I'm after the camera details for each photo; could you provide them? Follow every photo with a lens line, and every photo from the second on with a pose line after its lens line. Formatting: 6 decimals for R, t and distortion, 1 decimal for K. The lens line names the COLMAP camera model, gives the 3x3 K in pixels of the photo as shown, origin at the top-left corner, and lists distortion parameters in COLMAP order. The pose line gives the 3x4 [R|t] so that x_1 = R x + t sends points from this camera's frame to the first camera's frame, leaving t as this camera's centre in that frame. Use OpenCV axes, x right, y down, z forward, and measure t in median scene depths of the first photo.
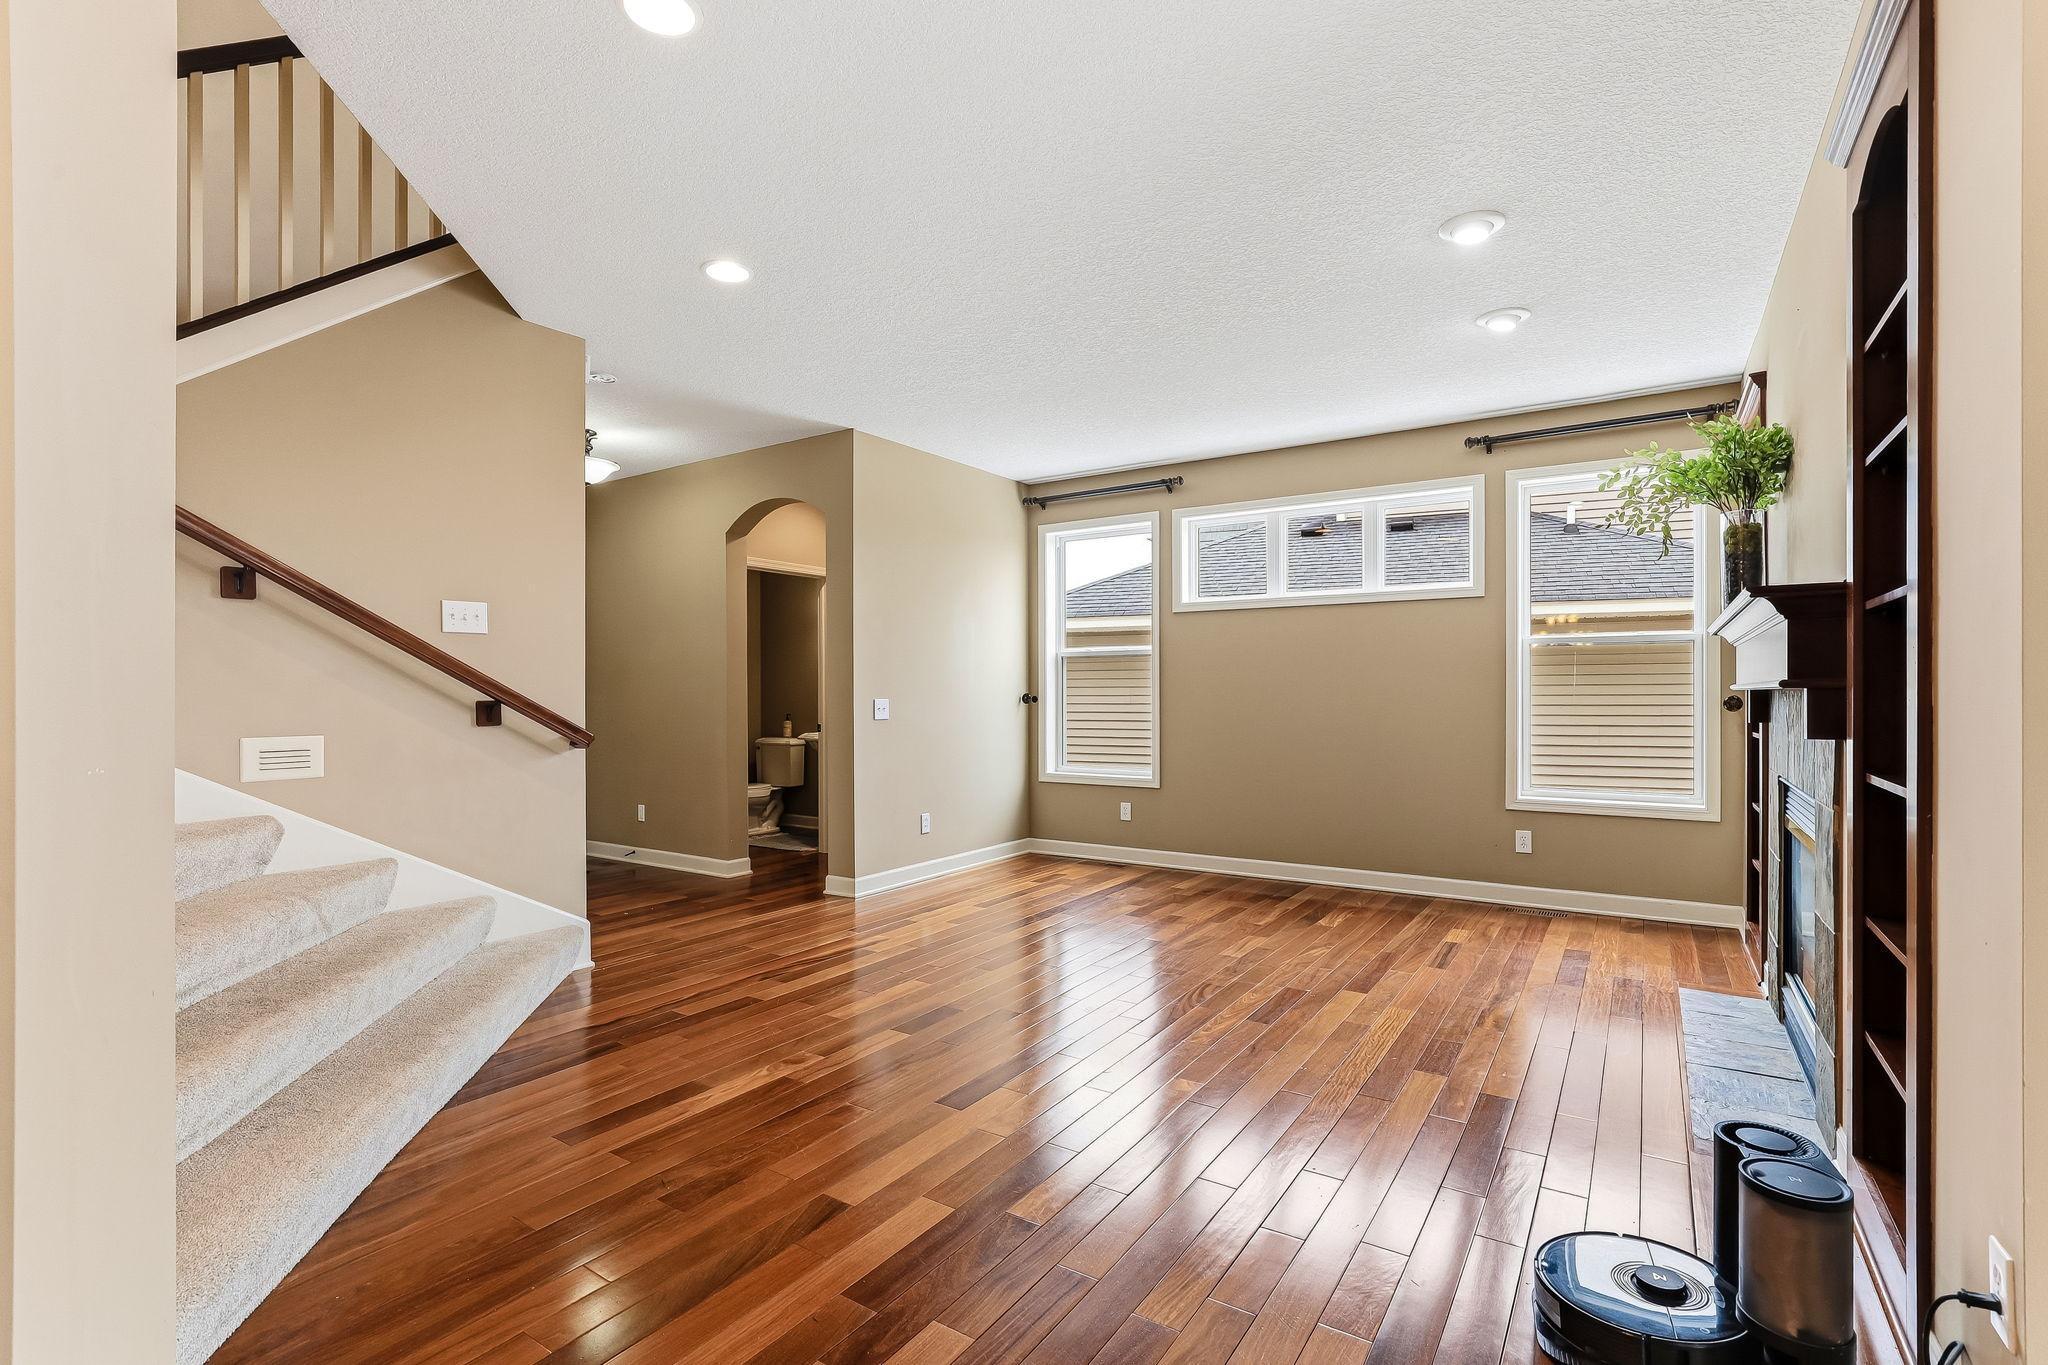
lens RADIAL K [[947.8, 0, 1020.3], [0, 947.8, 696.3], [0, 0, 1]] dist [-0.018166, -0.000198]
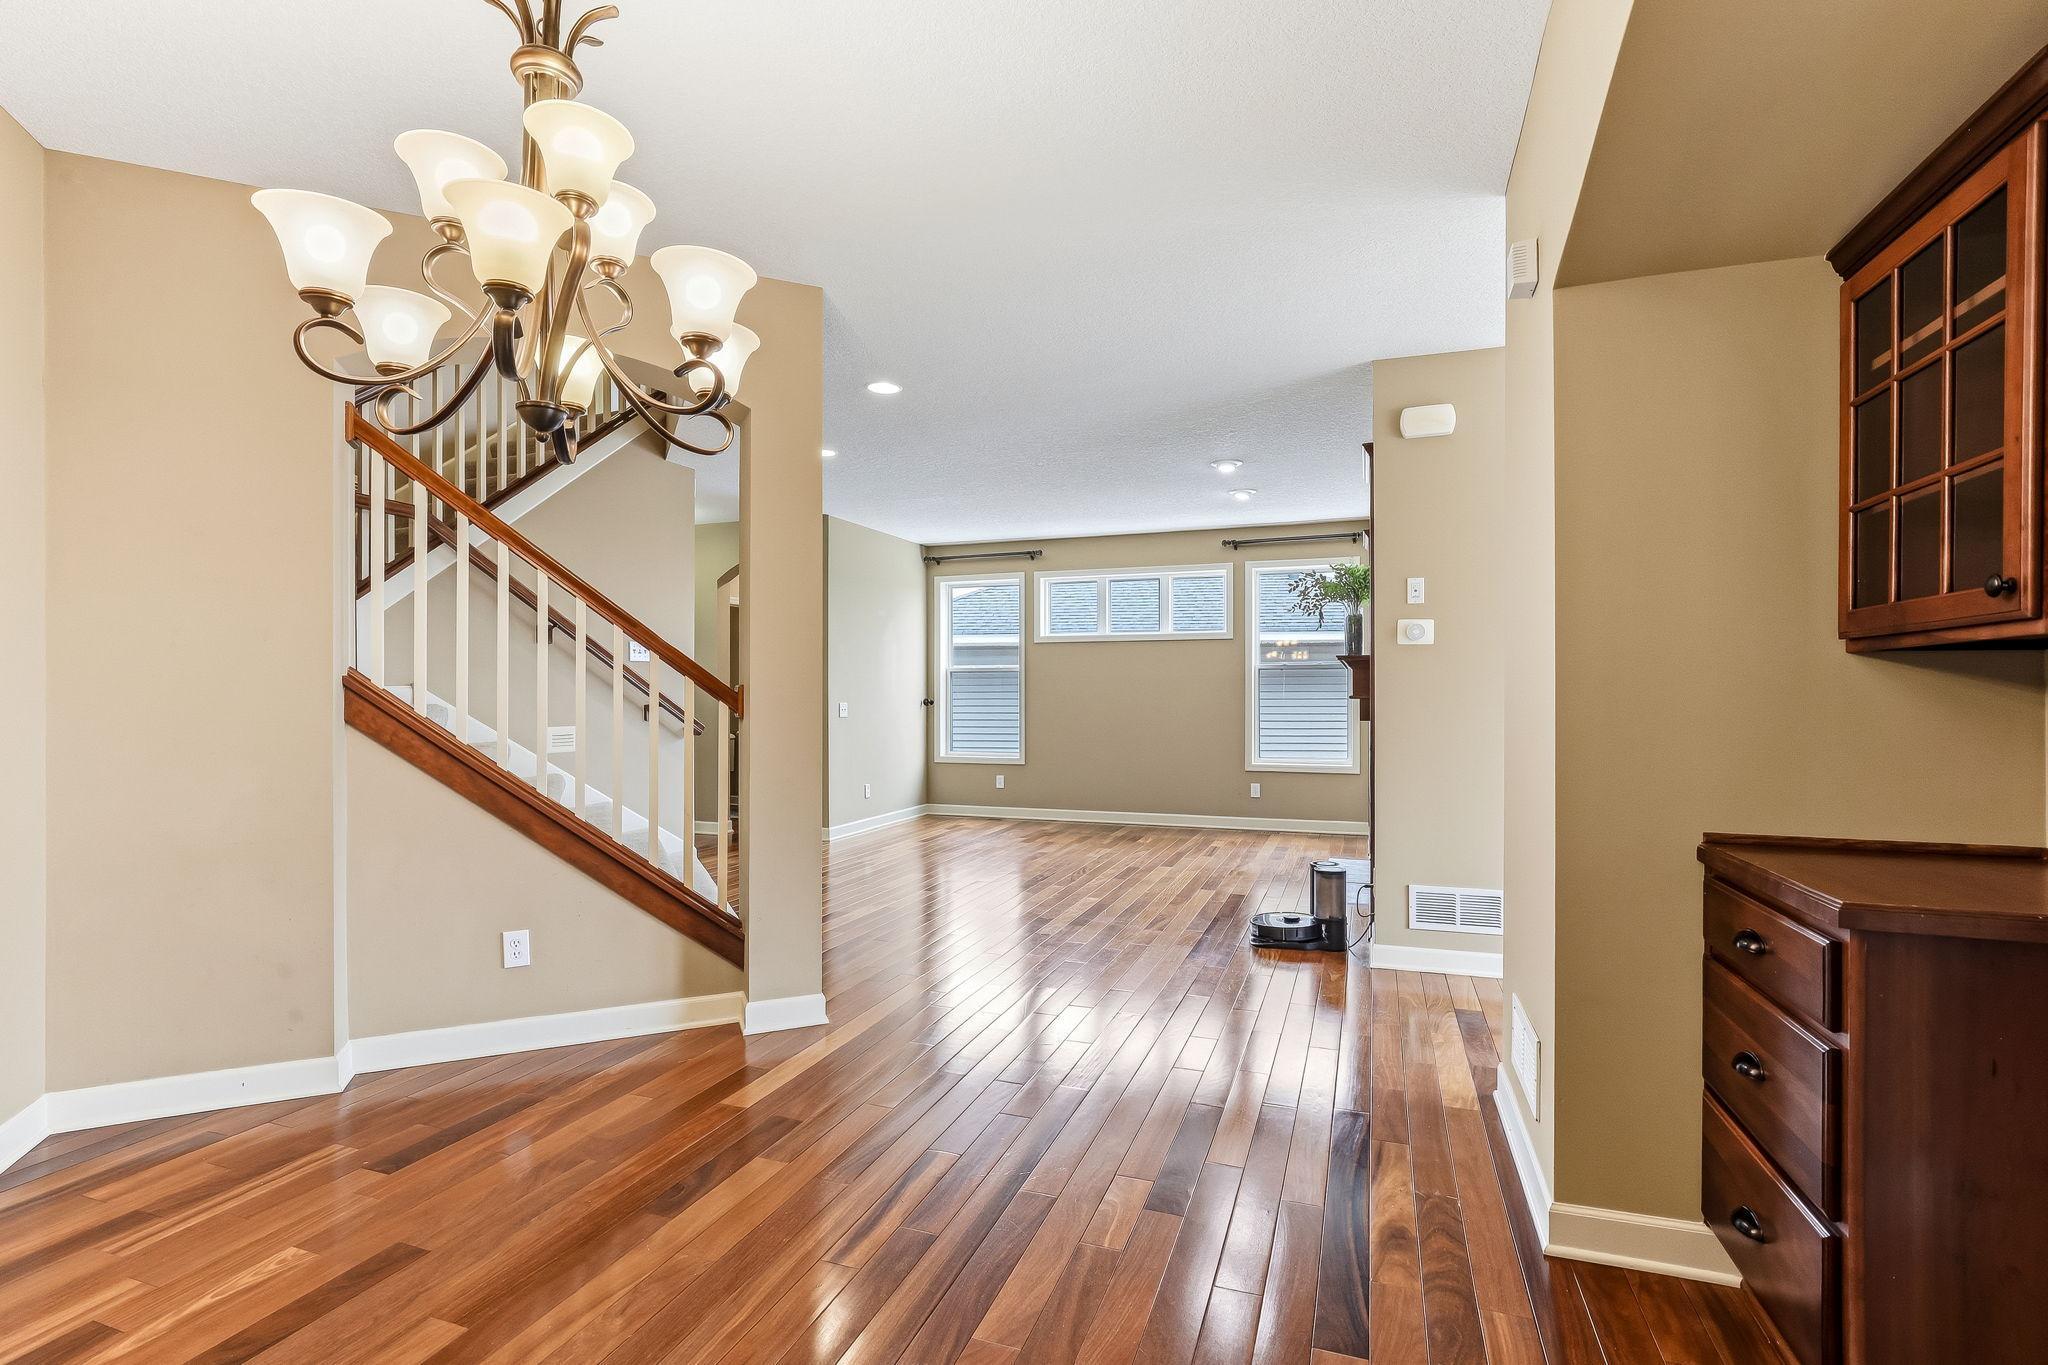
lens RADIAL K [[947.8, 0, 1020.3], [0, 947.8, 696.3], [0, 0, 1]] dist [-0.018166, -0.000198]
pose [[0.972624, 0.001225, 0.232381, -0.216944], [-0.000629, 0.999996, -0.002637, -0.003437], [-0.232384, 0.002419, 0.972621, -0.446872]]
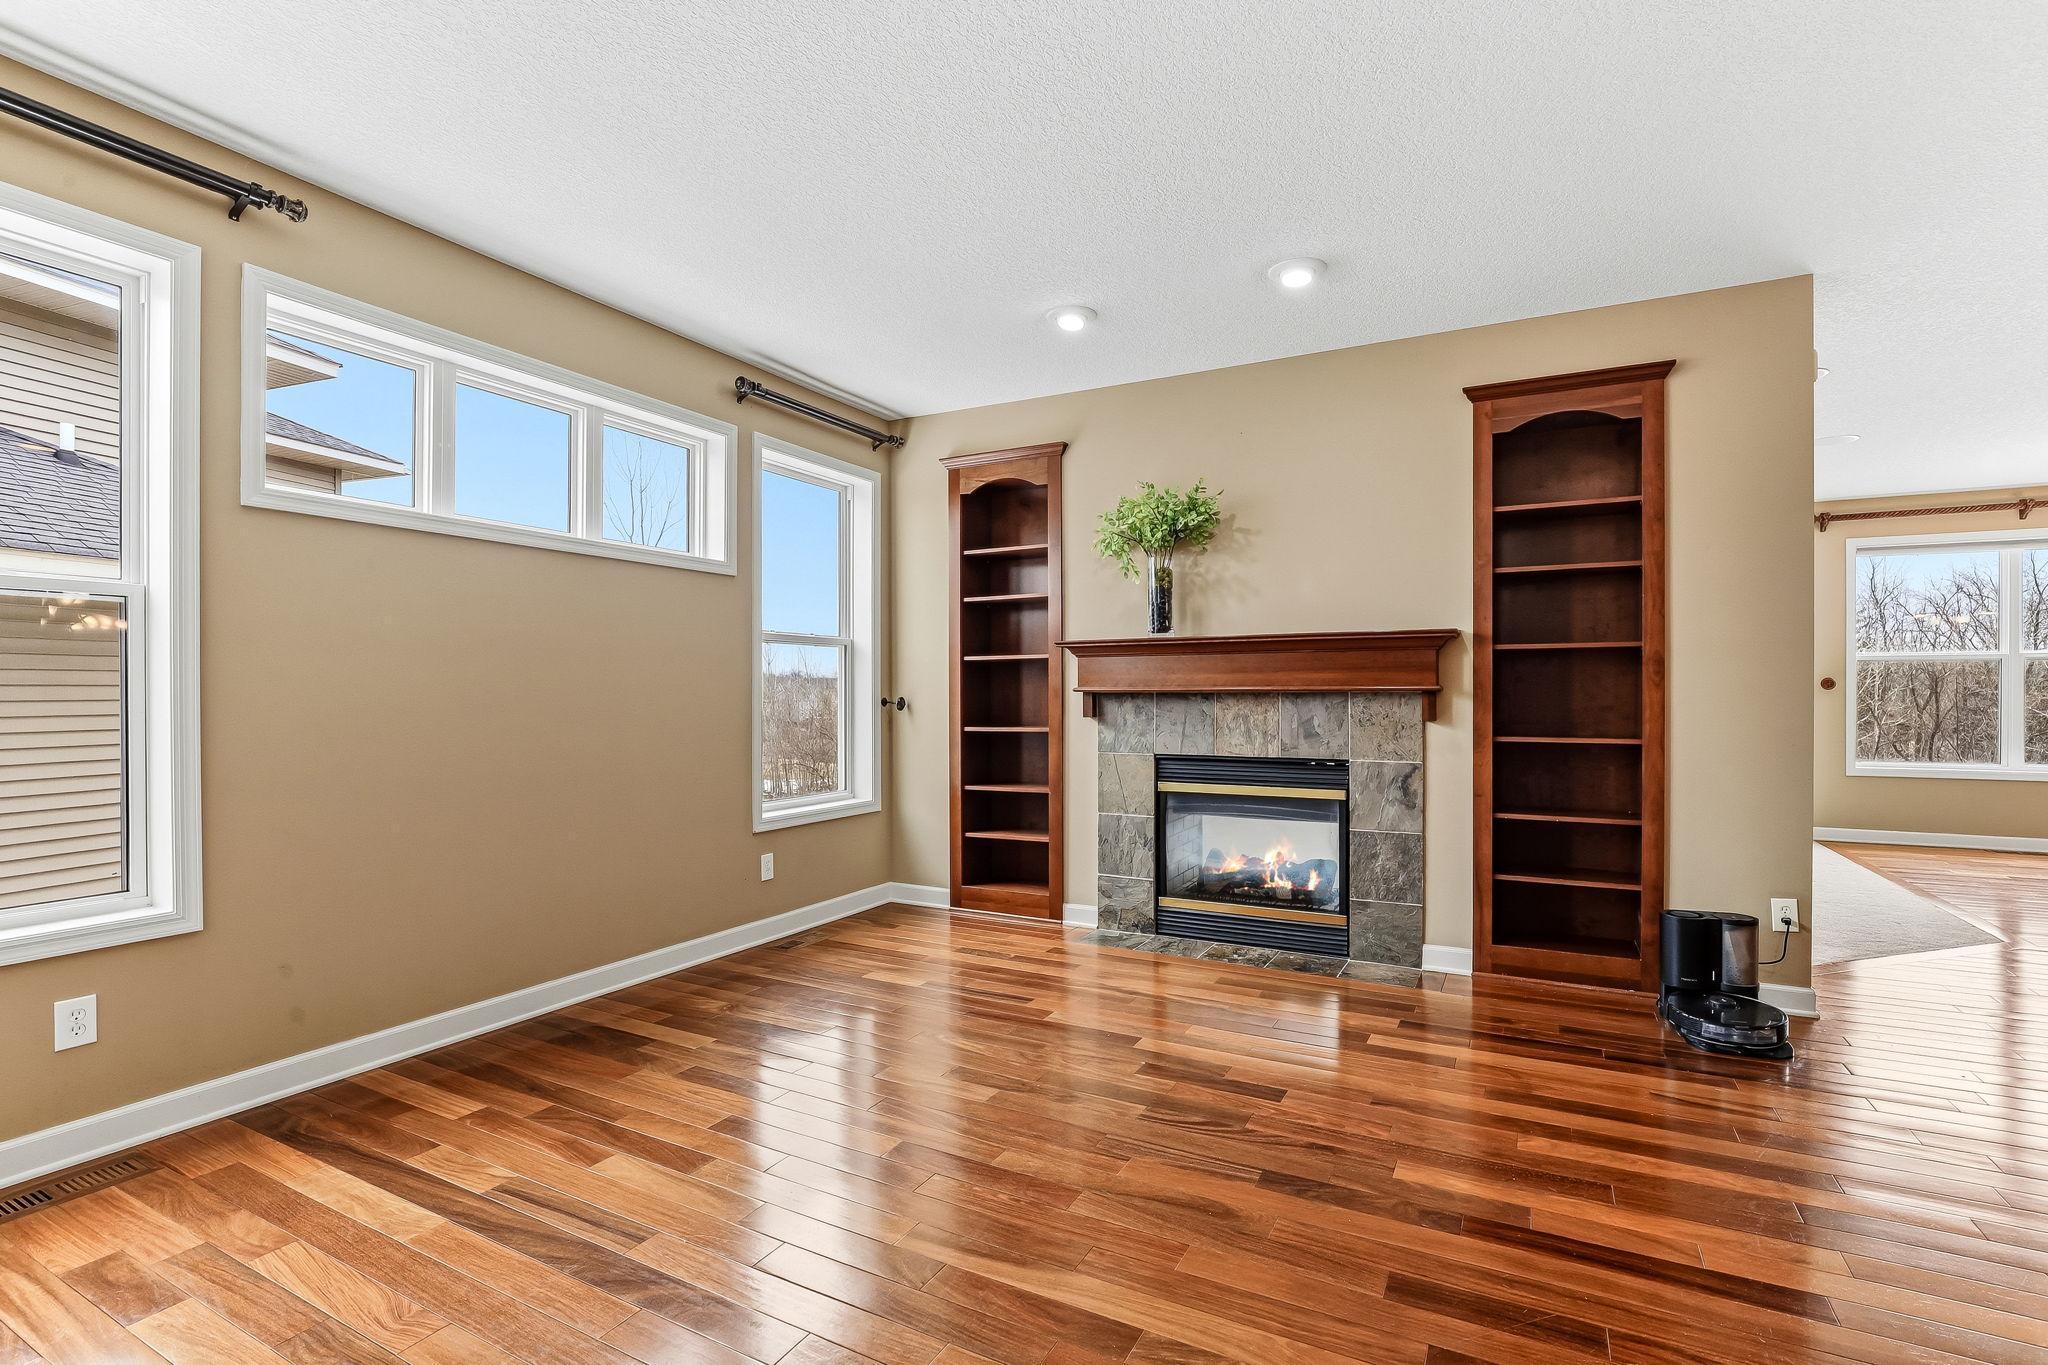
lens RADIAL K [[947.8, 0, 1020.3], [0, 947.8, 696.3], [0, 0, 1]] dist [-0.018166, -0.000198]
pose [[-0.094346, 0.001206, 0.995539, -0.315610], [0.009619, 0.999954, -0.000299, 0.000344], [-0.995493, 0.009548, -0.094354, 0.765911]]
